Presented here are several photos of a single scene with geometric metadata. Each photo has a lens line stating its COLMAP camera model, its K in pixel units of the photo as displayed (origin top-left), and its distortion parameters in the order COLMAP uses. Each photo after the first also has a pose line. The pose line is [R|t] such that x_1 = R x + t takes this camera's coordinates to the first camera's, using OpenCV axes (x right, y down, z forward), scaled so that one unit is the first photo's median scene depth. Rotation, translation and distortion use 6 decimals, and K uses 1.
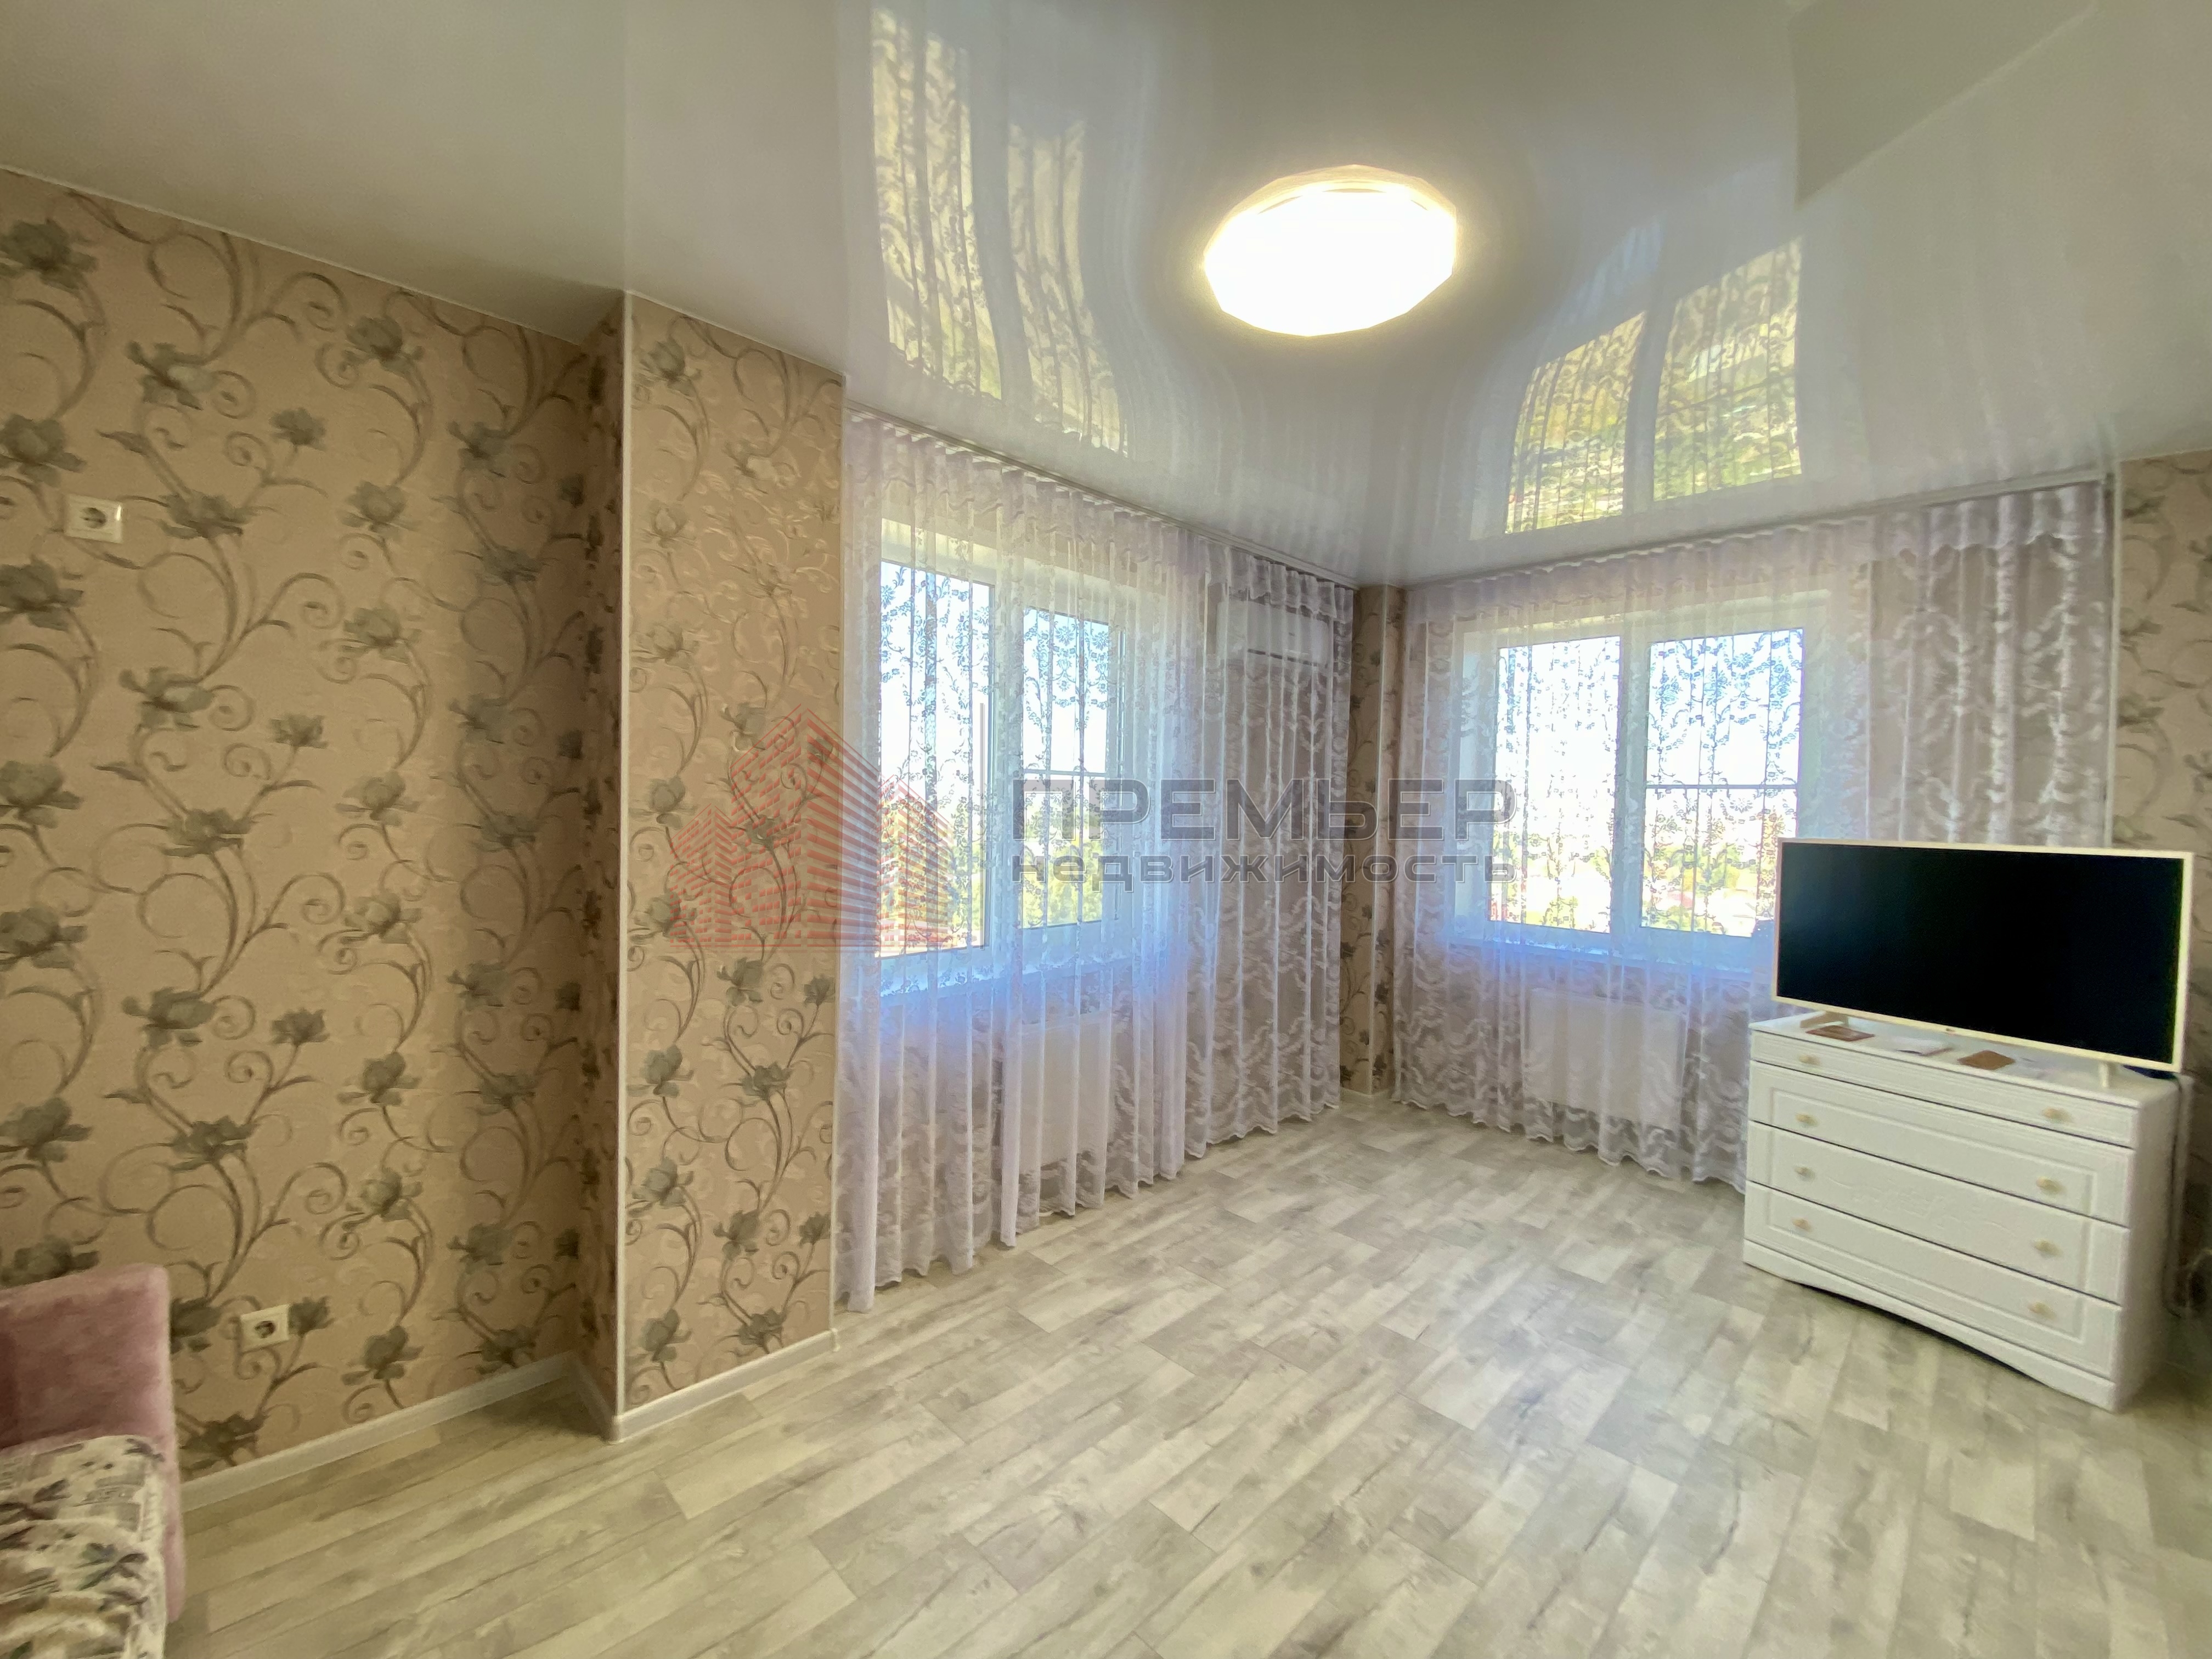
lens RADIAL K [[879.6, 0, 1055.1], [0, 879.6, 825.4], [0, 0, 1]] dist [-0.001342, -0.018103]
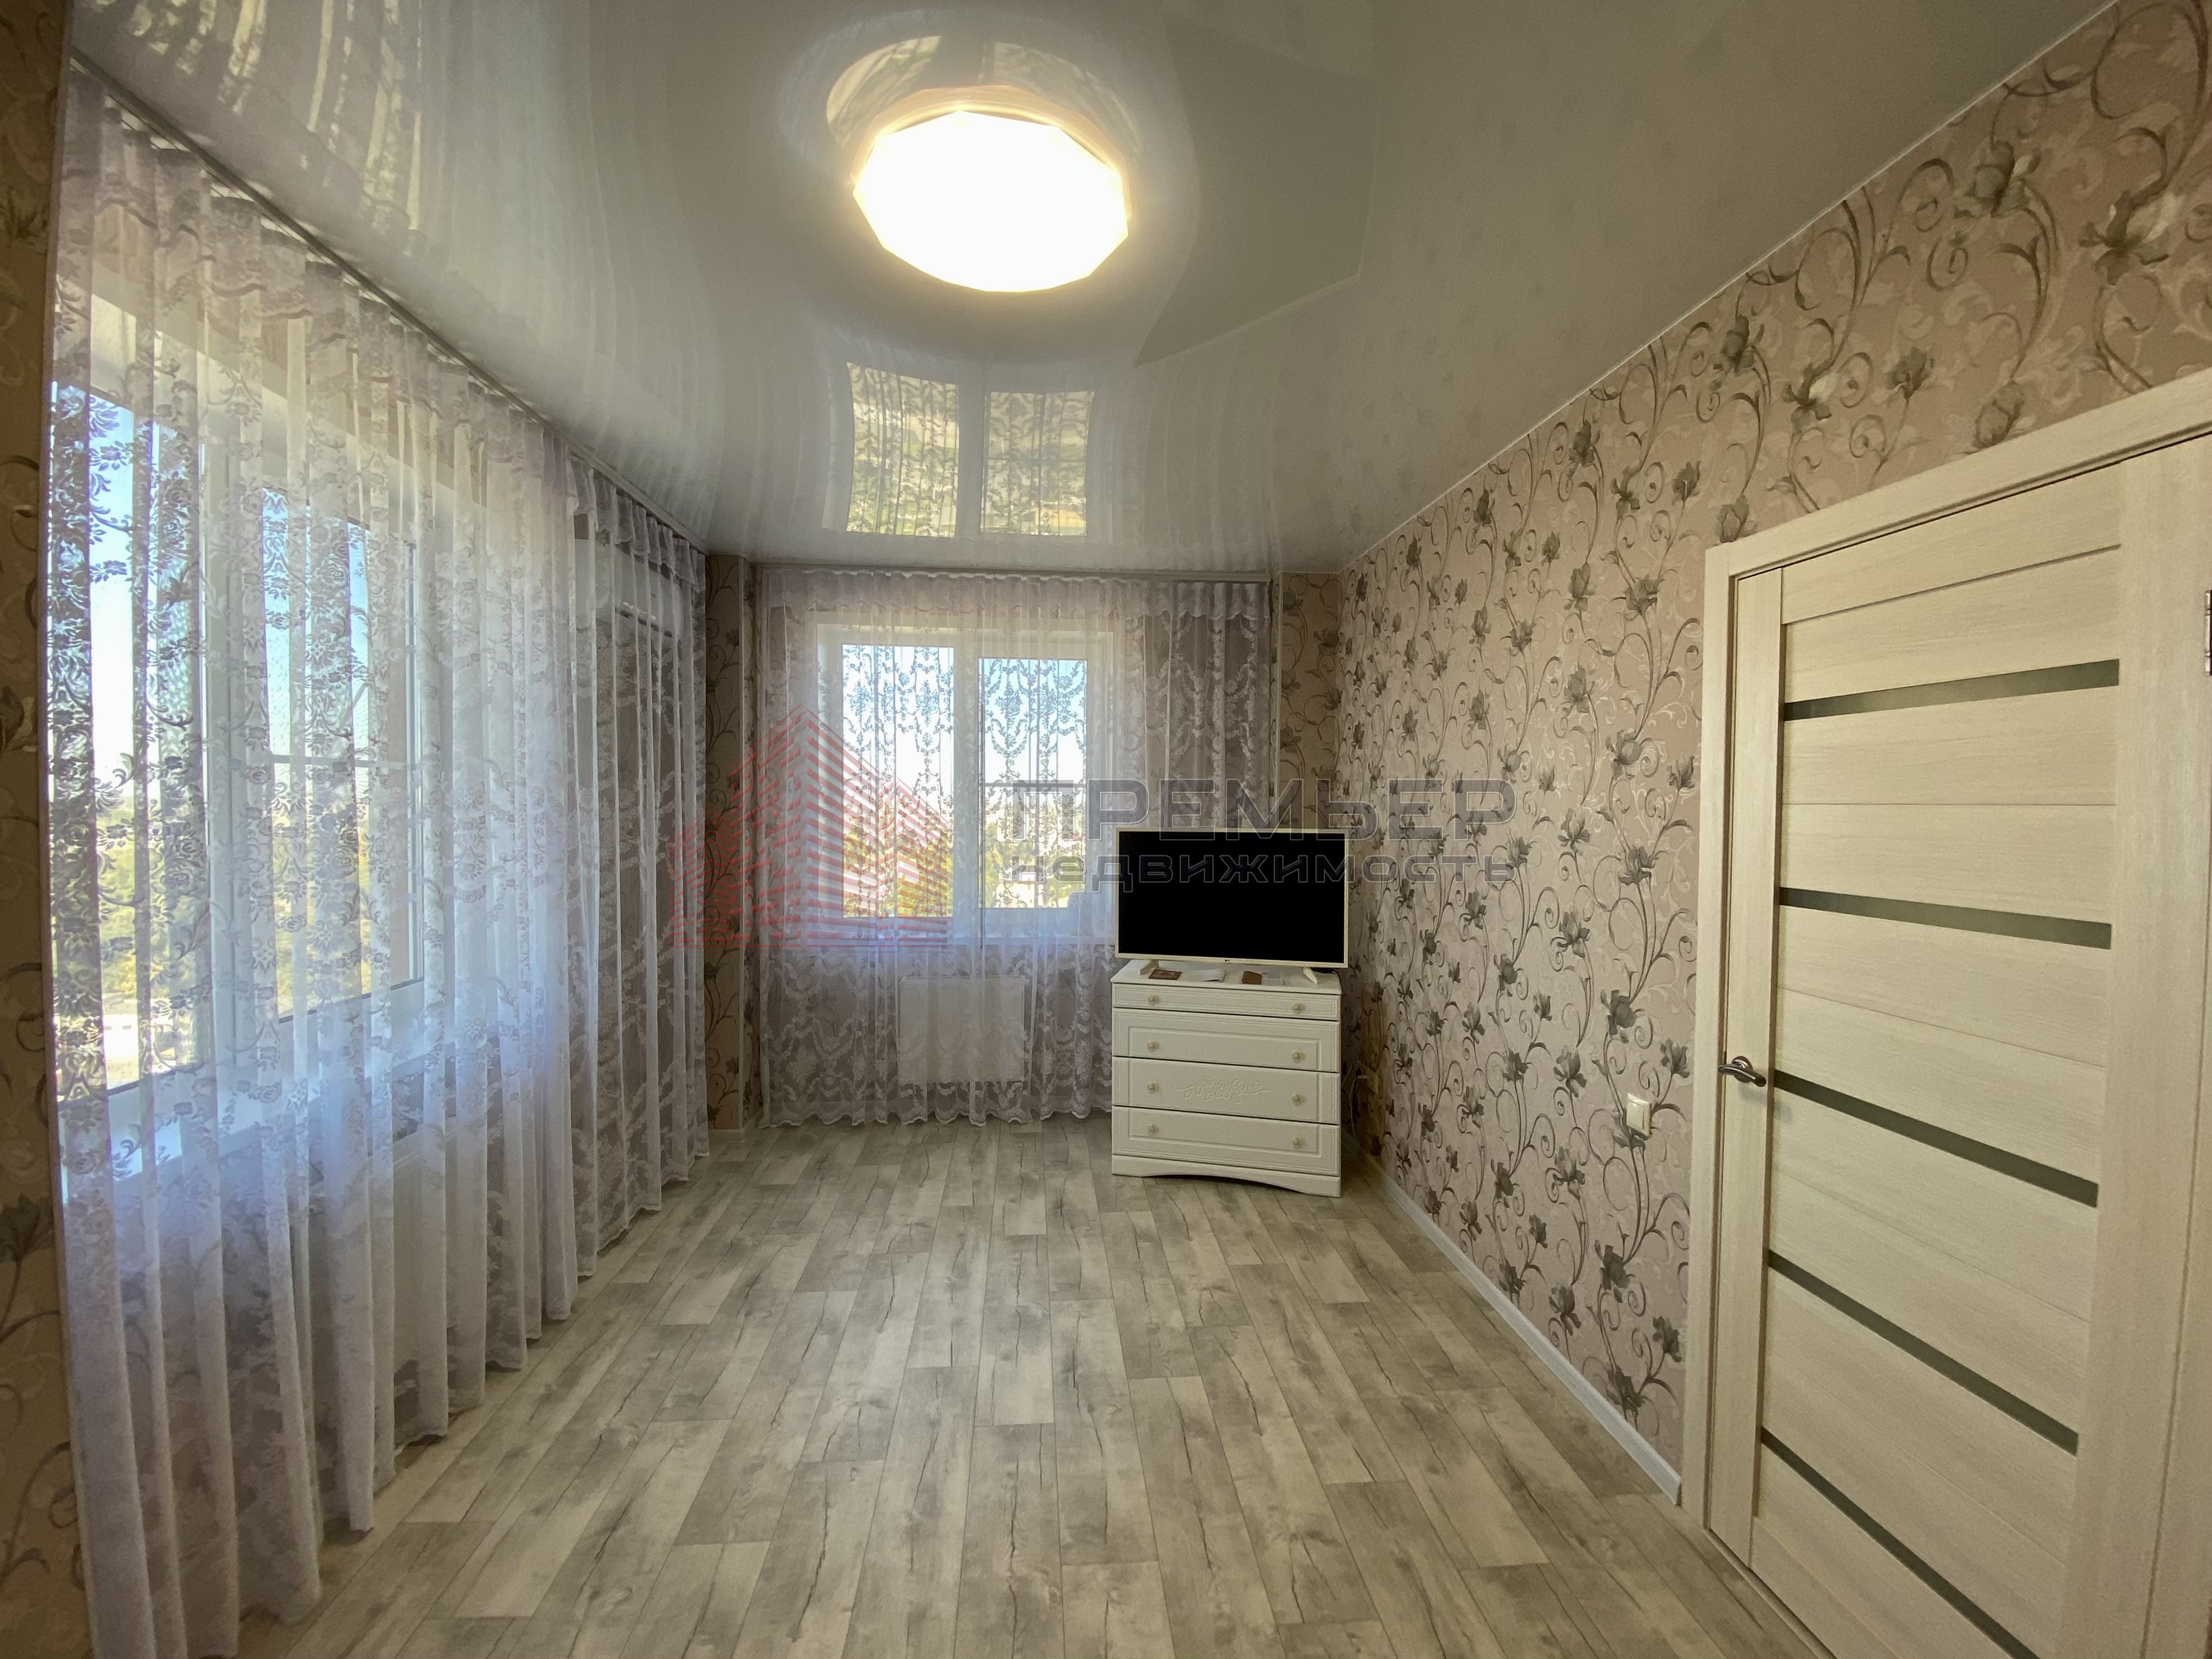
lens RADIAL K [[915.7, 0, 1096.6], [0, 915.7, 824.4], [0, 0, 1]] dist [0.016539, -0.020189]
pose [[0.602344, -0.033661, 0.797527, -0.193953], [0.024355, 0.999420, 0.023787, -0.018550], [-0.797865, 0.005096, 0.602814, 0.183044]]
